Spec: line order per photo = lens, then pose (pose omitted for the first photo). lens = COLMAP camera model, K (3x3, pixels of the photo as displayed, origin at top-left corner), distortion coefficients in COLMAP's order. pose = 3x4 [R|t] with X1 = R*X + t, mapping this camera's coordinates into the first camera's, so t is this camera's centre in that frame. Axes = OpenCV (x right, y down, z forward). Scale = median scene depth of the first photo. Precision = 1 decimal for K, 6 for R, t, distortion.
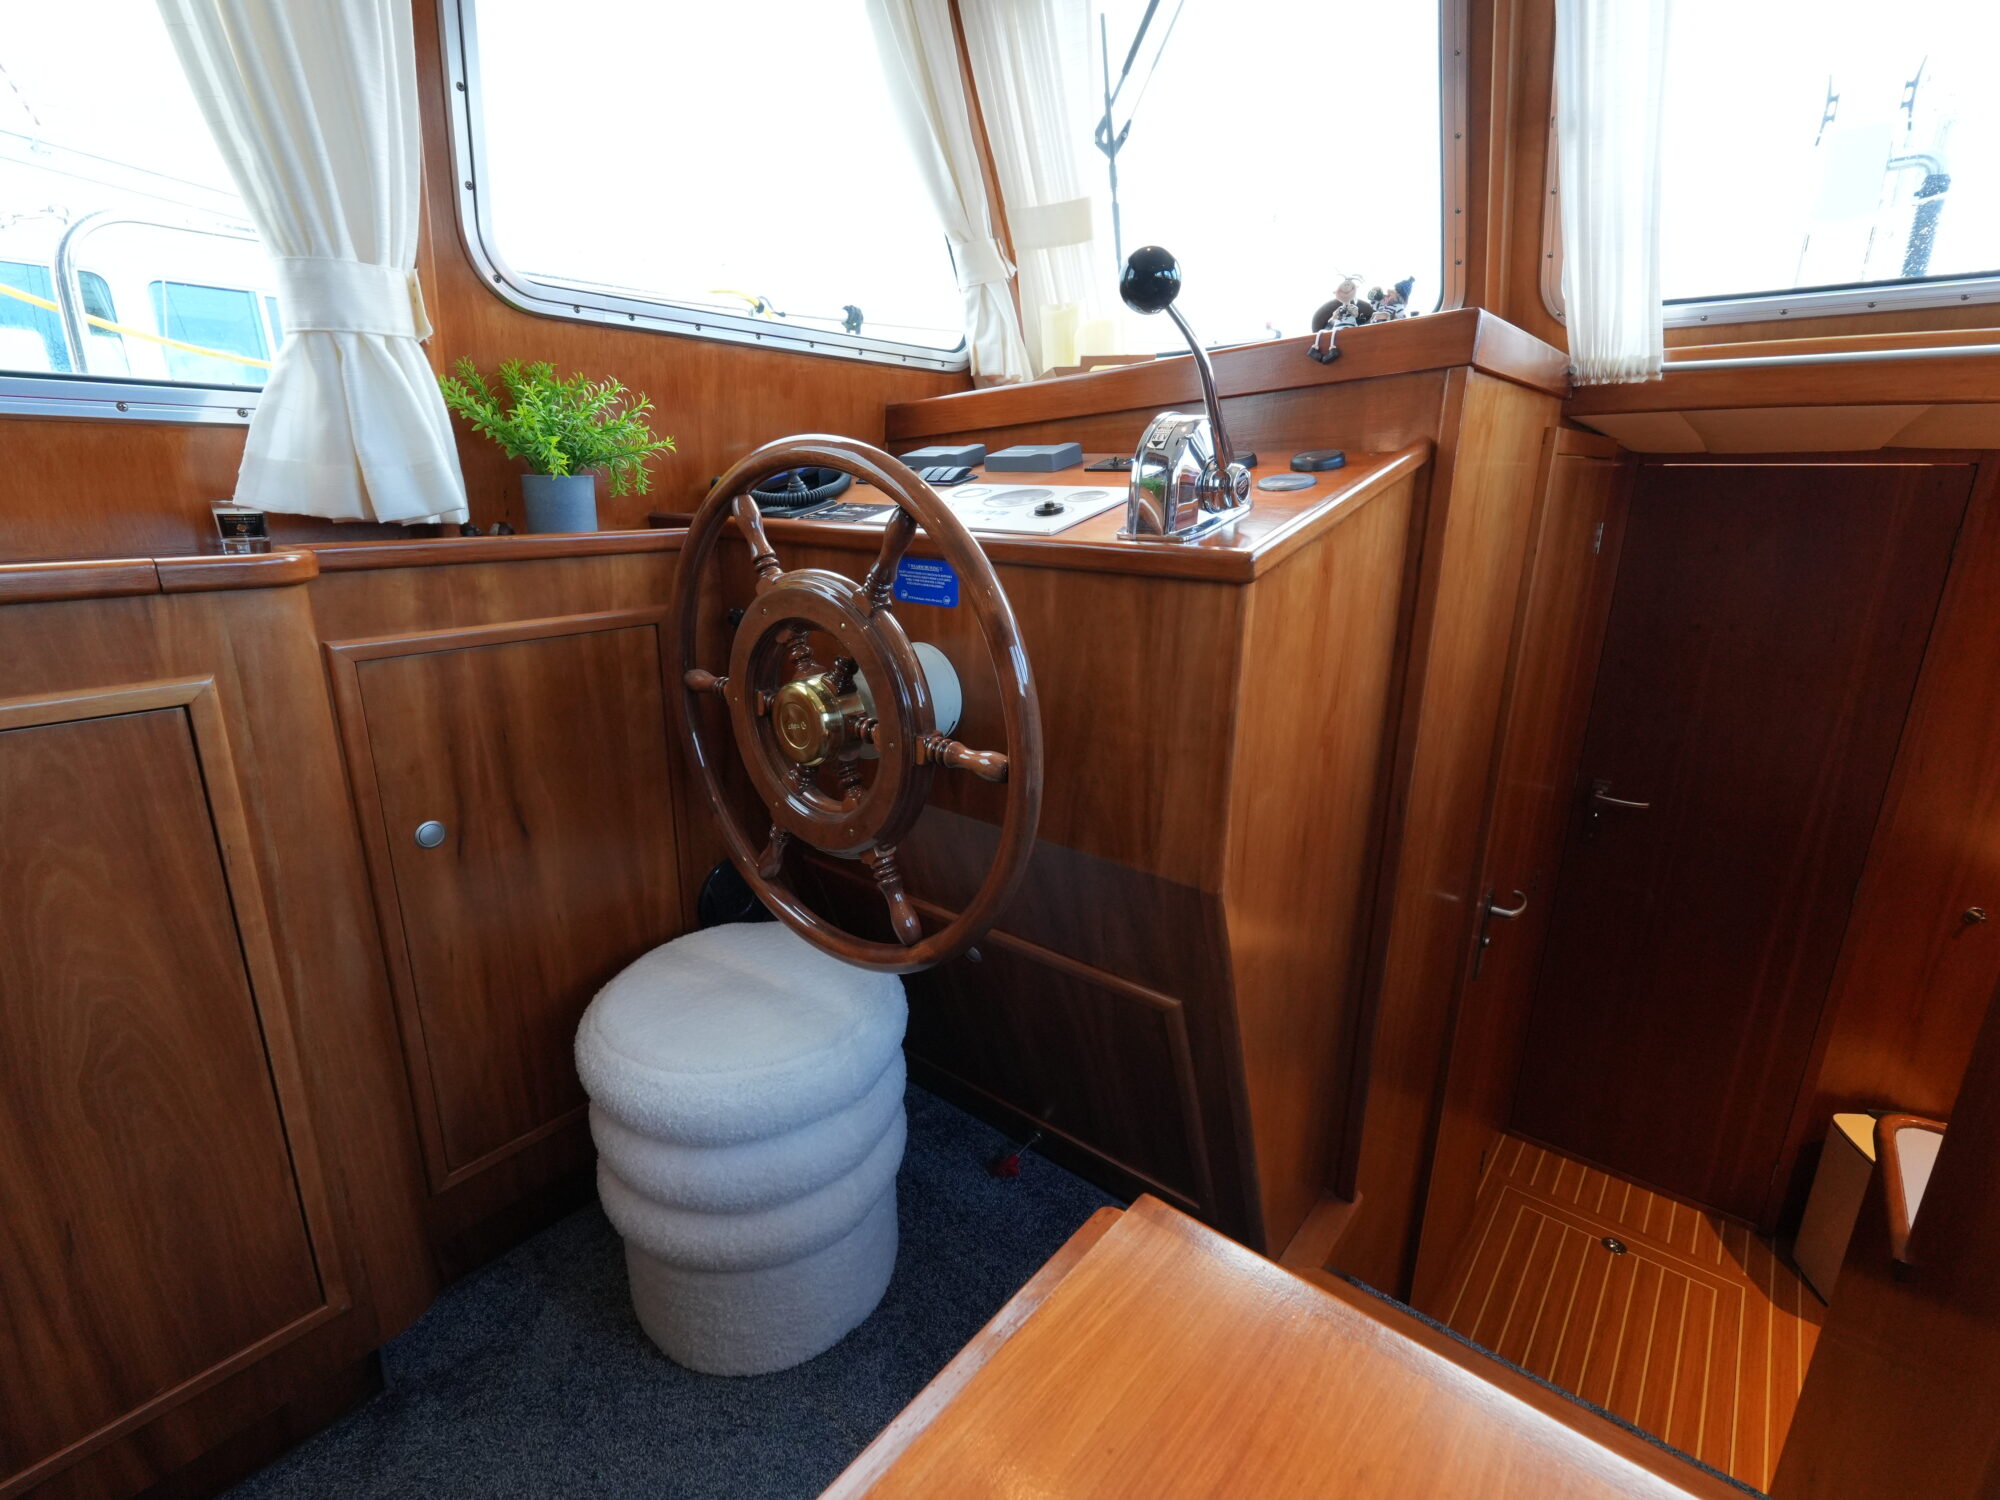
lens RADIAL K [[935.6, 0, 992.7], [0, 935.6, 740.1], [0, 0, 1]] dist [-0.003293, 0.000930]
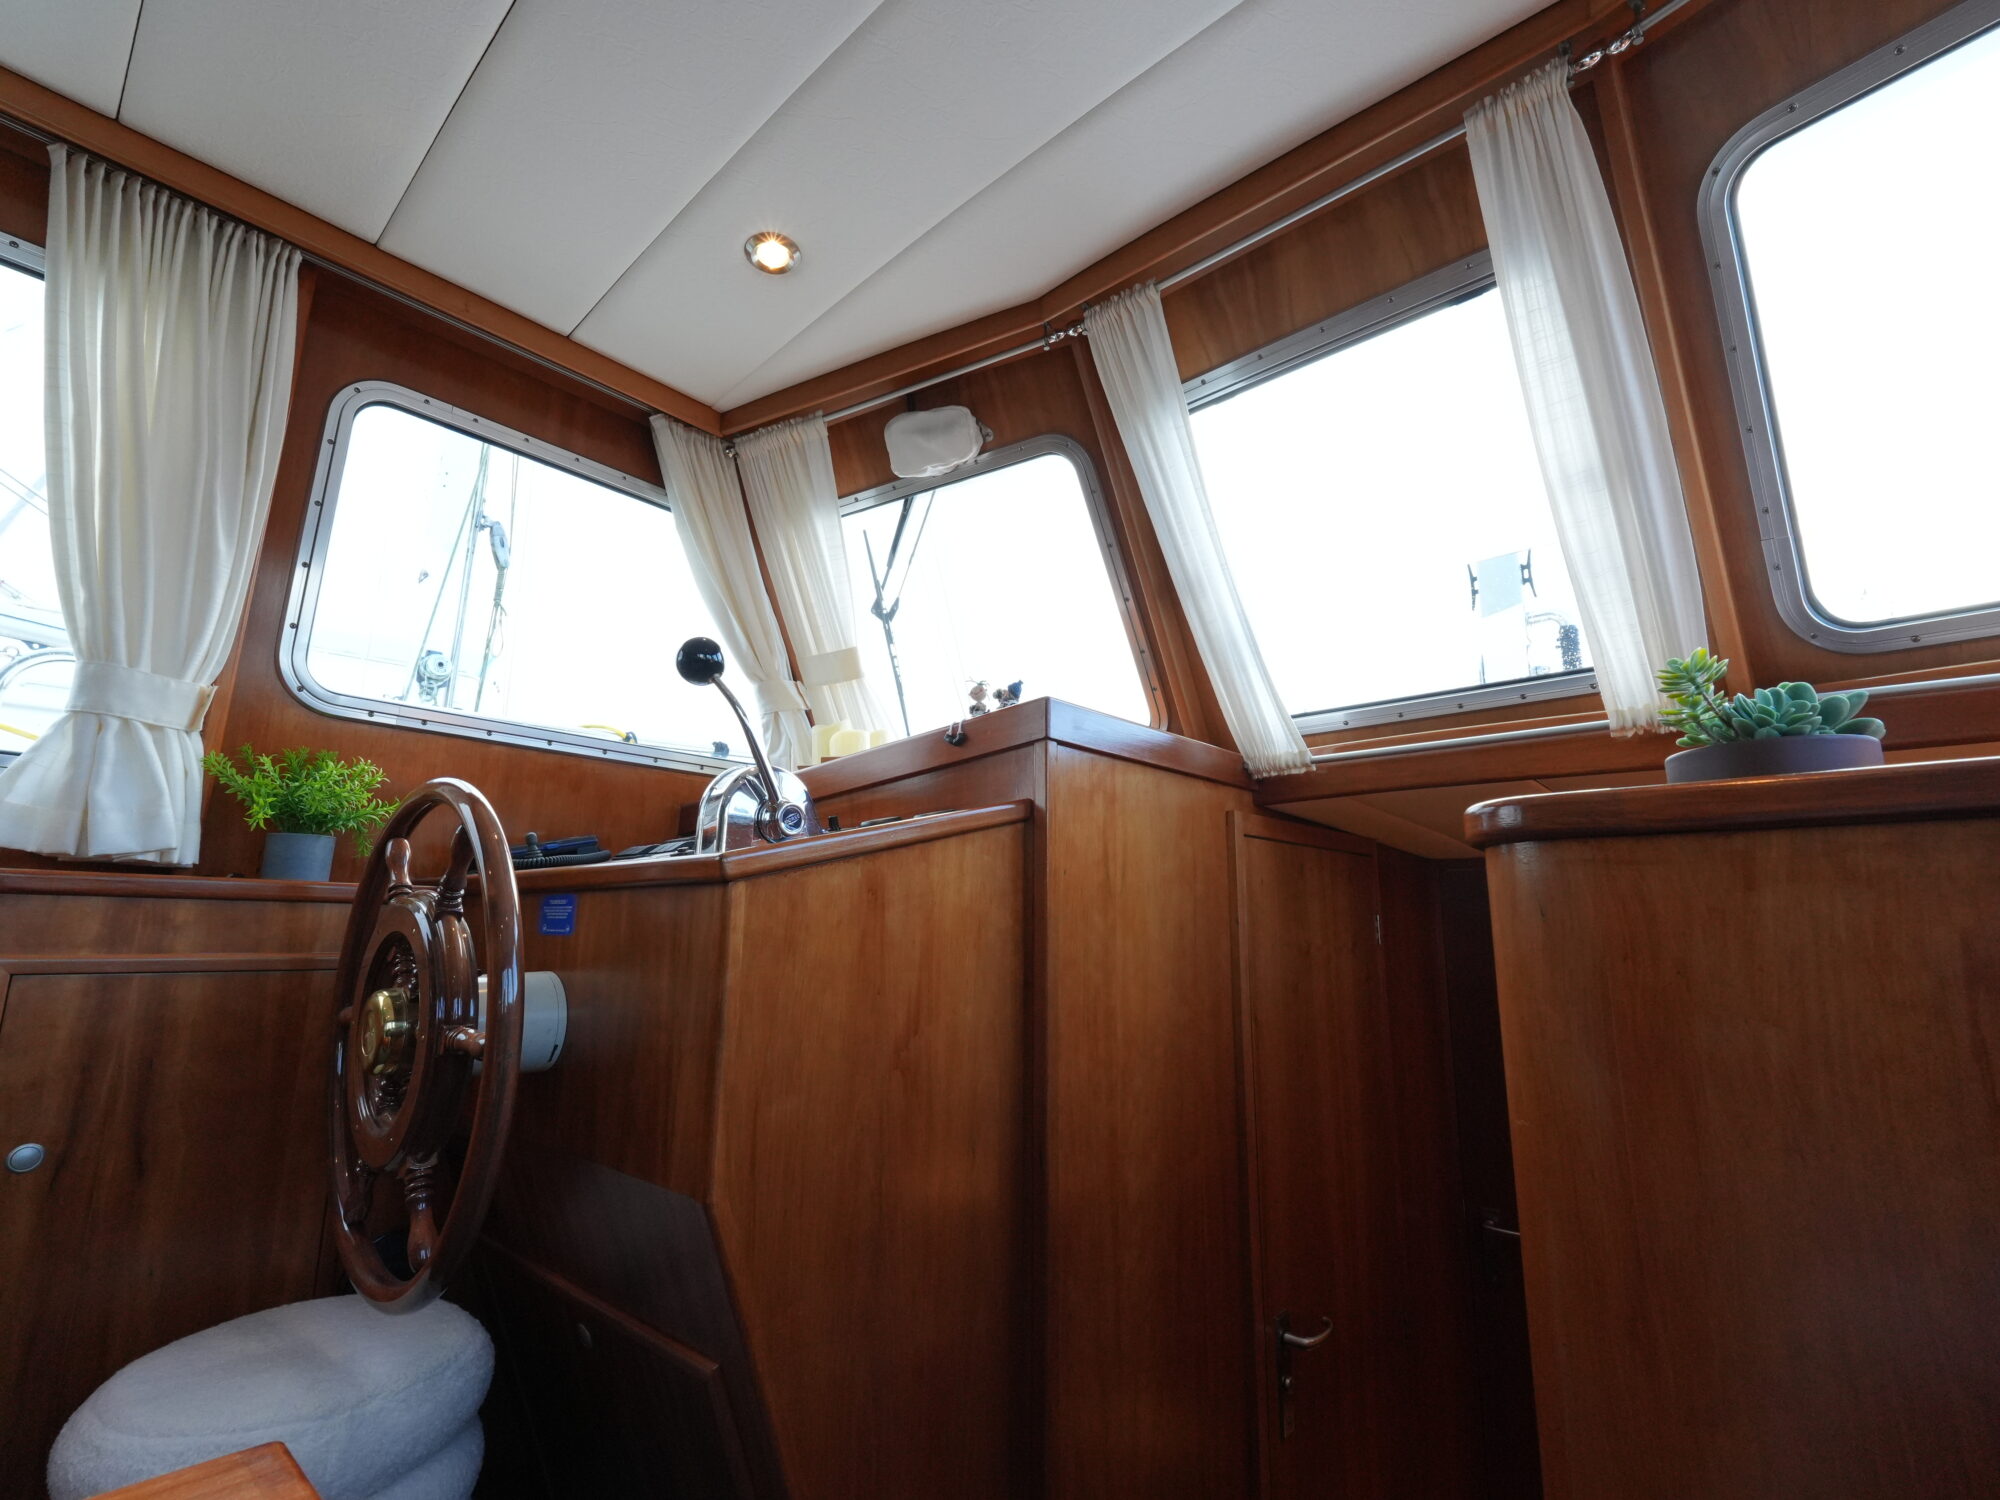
lens RADIAL K [[935.6, 0, 992.7], [0, 935.6, 740.1], [0, 0, 1]] dist [-0.003293, 0.000930]
pose [[0.999148, -0.007633, -0.040570, 0.465210], [-0.012103, 0.885412, -0.464650, 0.149391], [0.039467, 0.464745, 0.884565, -0.058499]]
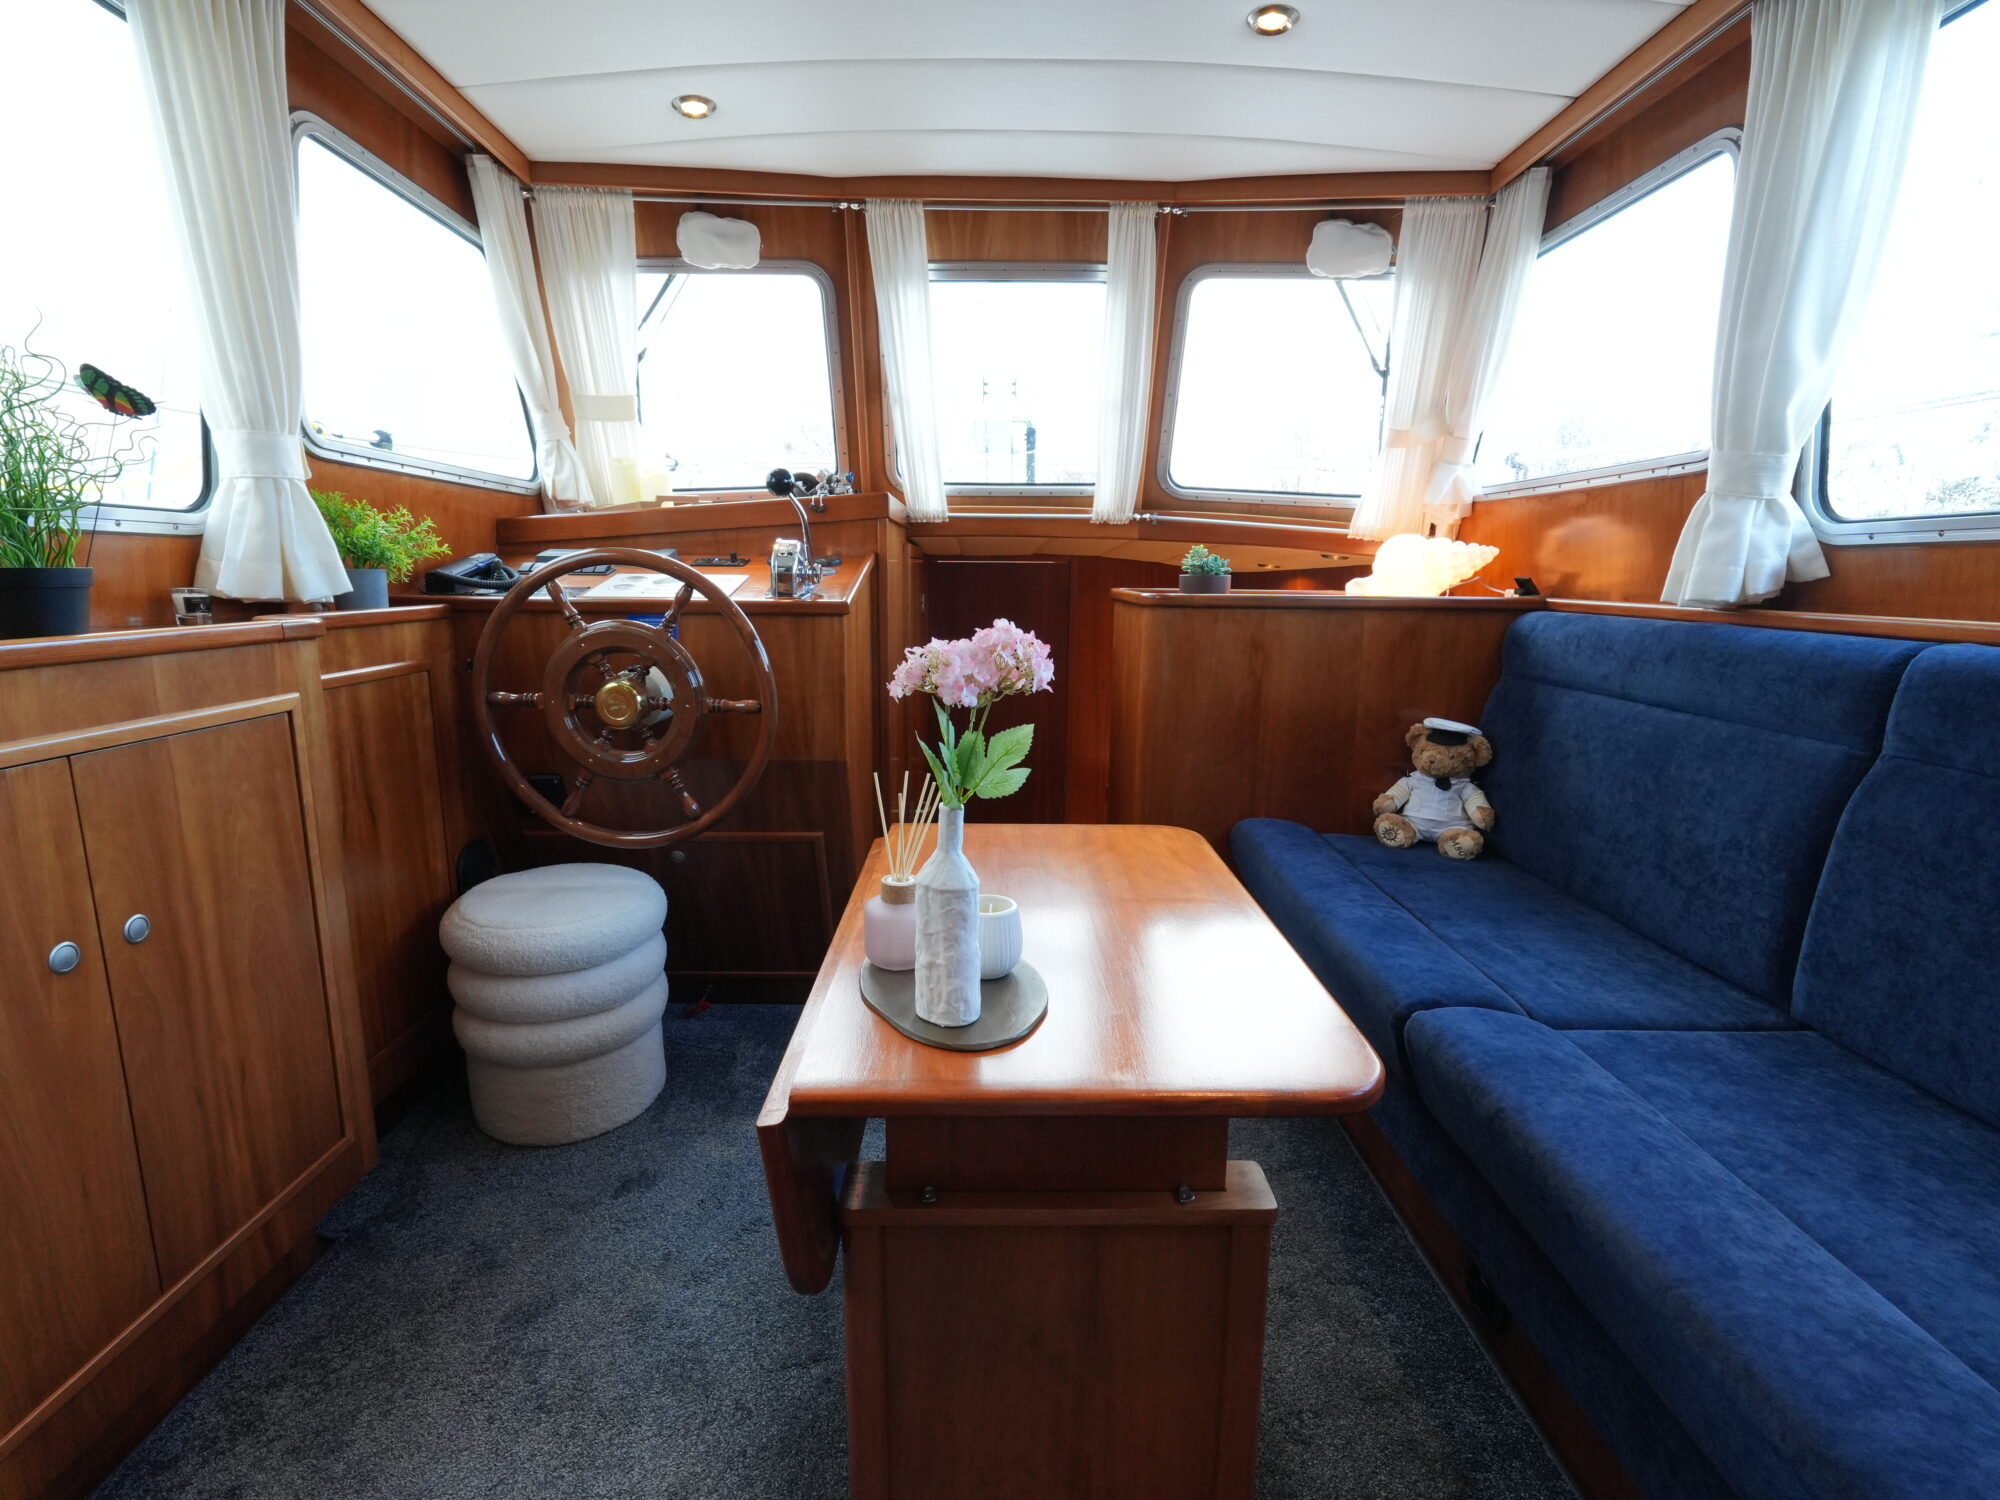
lens RADIAL K [[935.6, 0, 992.7], [0, 935.6, 740.1], [0, 0, 1]] dist [-0.003293, 0.000930]
pose [[0.761856, -0.117818, 0.636942, -0.692065], [0.175729, 0.984035, -0.028172, 0.191373], [-0.623454, 0.133392, 0.770397, -0.695547]]
